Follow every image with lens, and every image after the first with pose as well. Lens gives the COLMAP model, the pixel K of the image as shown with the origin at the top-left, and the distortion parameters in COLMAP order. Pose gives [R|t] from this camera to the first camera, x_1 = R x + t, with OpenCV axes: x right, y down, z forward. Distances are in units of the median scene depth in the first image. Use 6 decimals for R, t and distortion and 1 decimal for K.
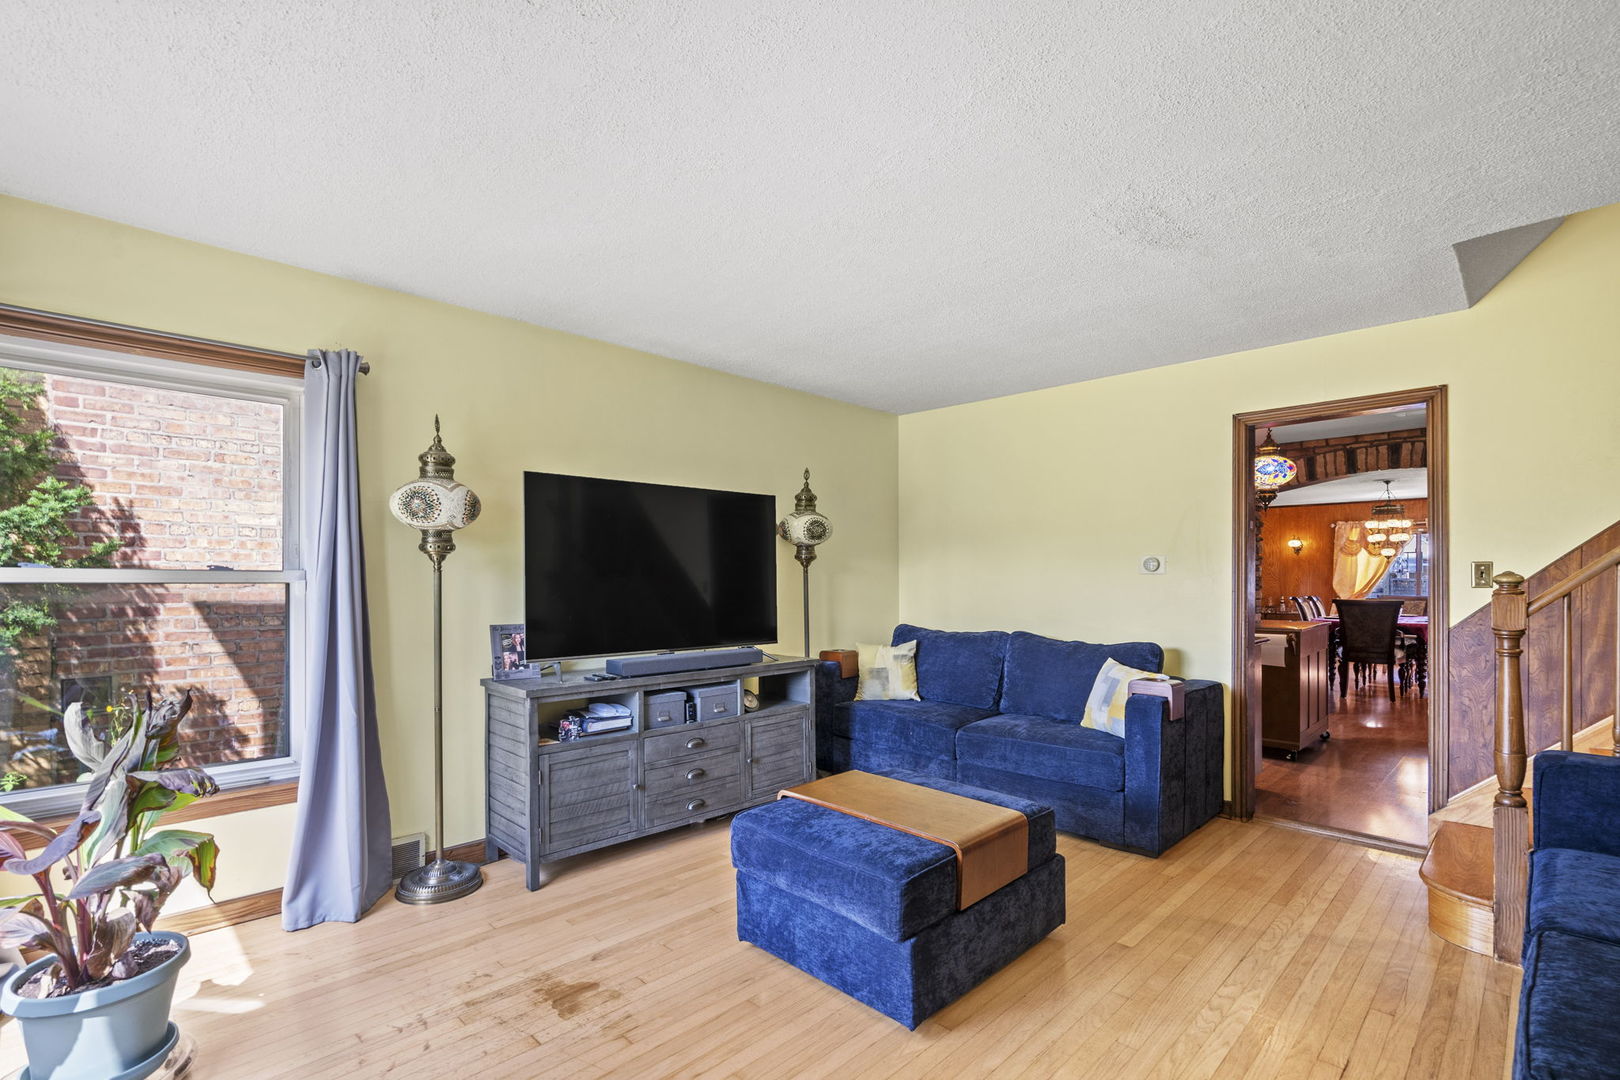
lens RADIAL K [[739.6, 0, 807.2], [0, 739.6, 560.7], [0, 0, 1]] dist [-0.001487, 0.000646]
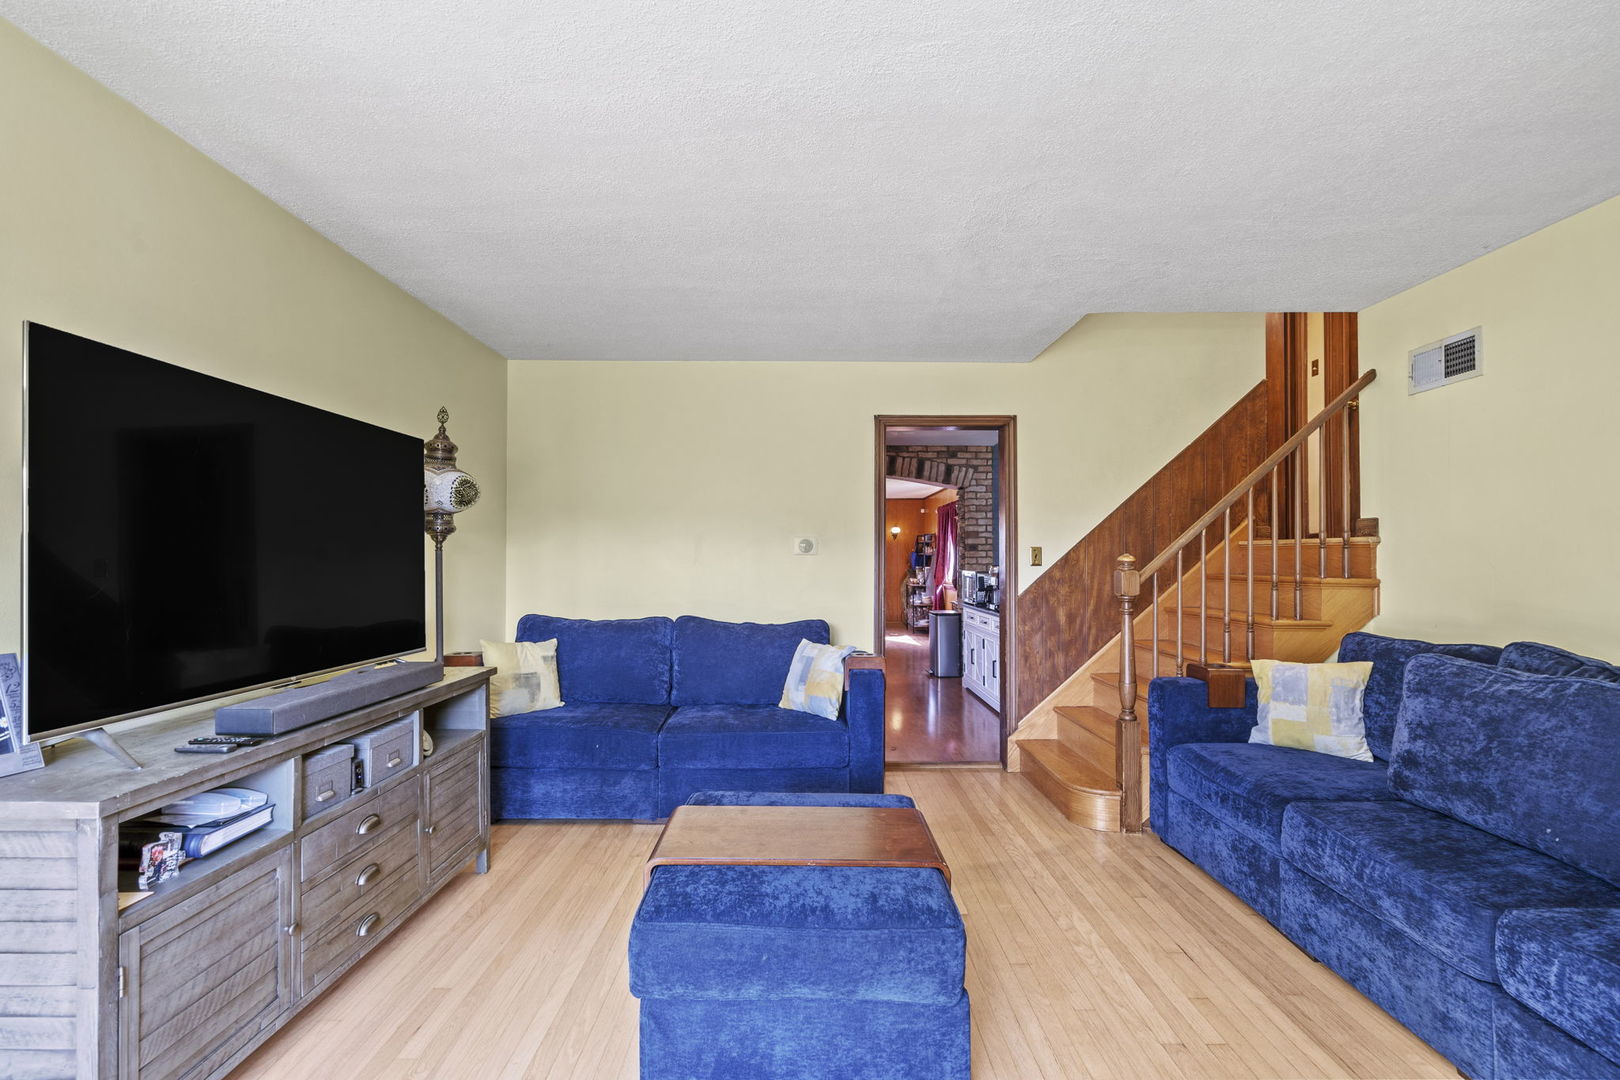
lens RADIAL K [[726.6, 0, 810.0], [0, 726.6, 540.0], [0, 0, 1]] dist [0.001394, 0.000439]
pose [[0.711820, 0.020269, 0.702069, -0.333448], [-0.017275, 0.999786, -0.011349, 0.010730], [-0.702149, -0.004050, 0.712018, 0.323587]]
